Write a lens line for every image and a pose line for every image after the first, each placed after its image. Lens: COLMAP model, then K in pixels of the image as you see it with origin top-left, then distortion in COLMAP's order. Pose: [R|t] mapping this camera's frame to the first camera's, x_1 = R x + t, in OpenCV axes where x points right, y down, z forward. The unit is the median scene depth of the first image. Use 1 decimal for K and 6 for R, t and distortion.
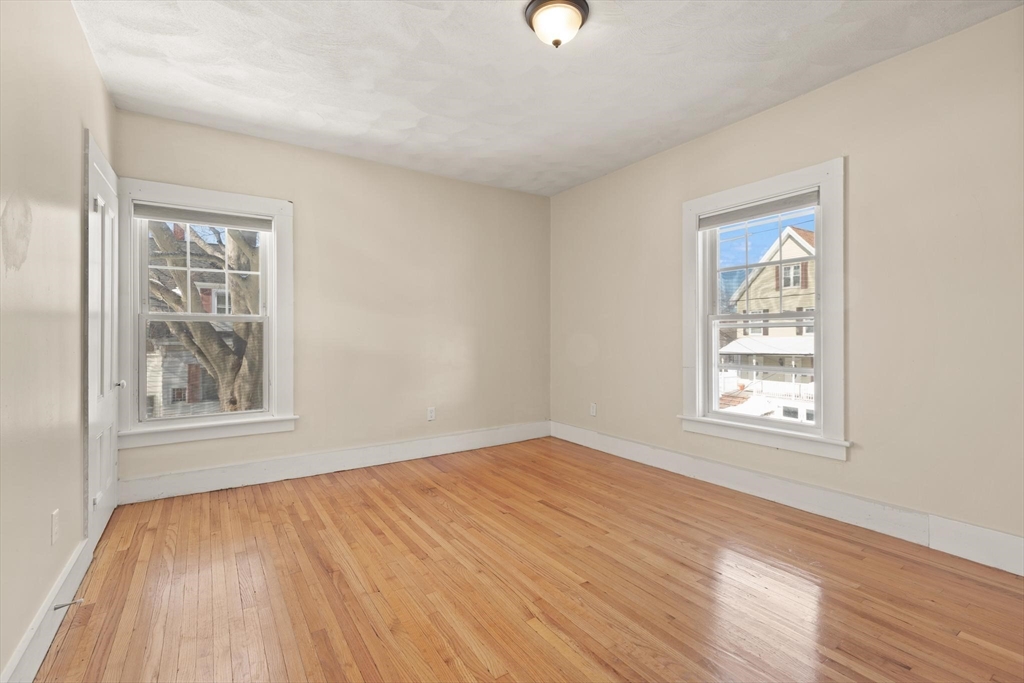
lens RADIAL K [[464.6, 0, 515.1], [0, 464.6, 334.6], [0, 0, 1]] dist [0.002426, 0.000174]
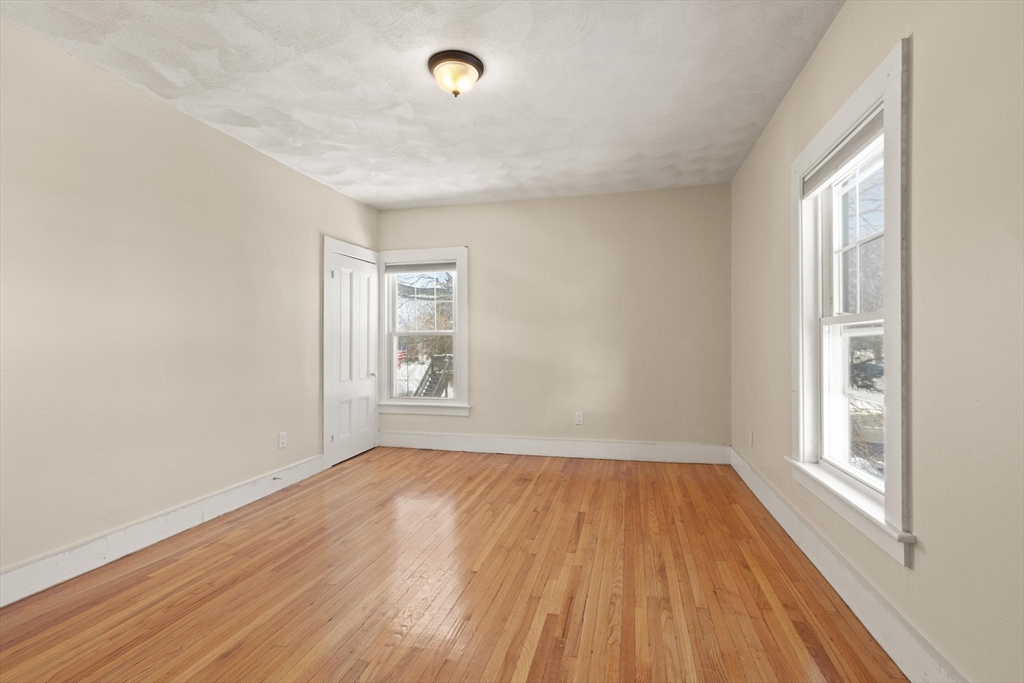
lens RADIAL K [[464.6, 0, 515.1], [0, 464.6, 334.6], [0, 0, 1]] dist [0.002426, 0.000174]
pose [[0.676839, -0.014511, -0.735988, 0.703315], [-0.001261, 0.999781, -0.020871, -0.000402], [0.736130, 0.015054, 0.676673, 0.221113]]
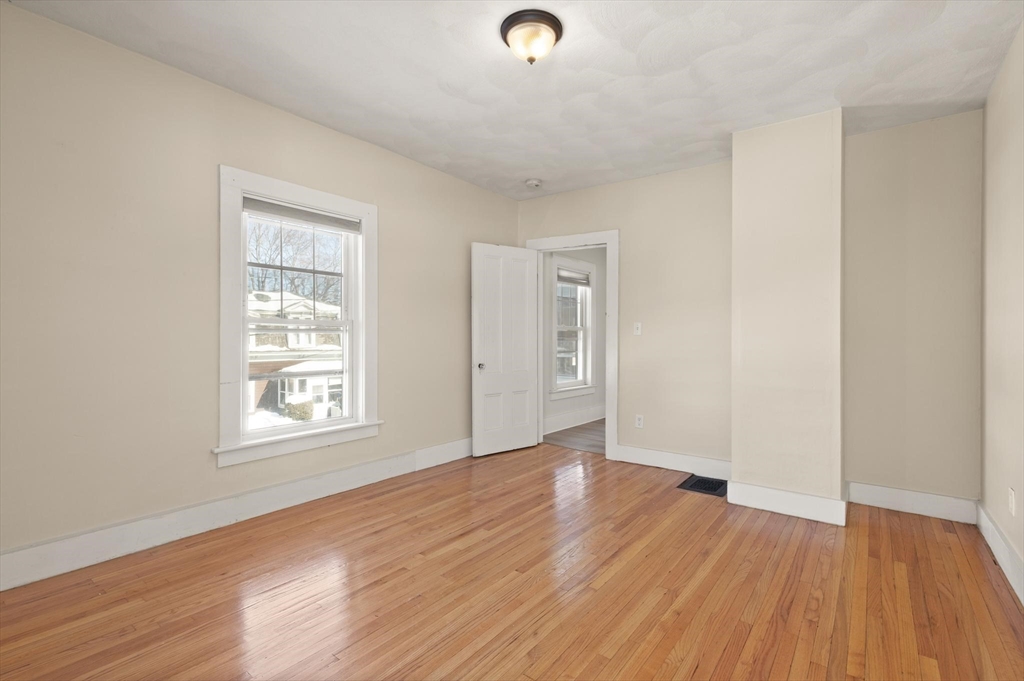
lens RADIAL K [[478.5, 0, 512.0], [0, 478.5, 340.5], [0, 0, 1]] dist [0.001095, -0.000496]
pose [[-0.324213, -0.003444, 0.945978, -0.606103], [0.002651, 0.999986, 0.004549, -0.002524], [-0.945980, 0.003983, -0.324200, 0.934660]]
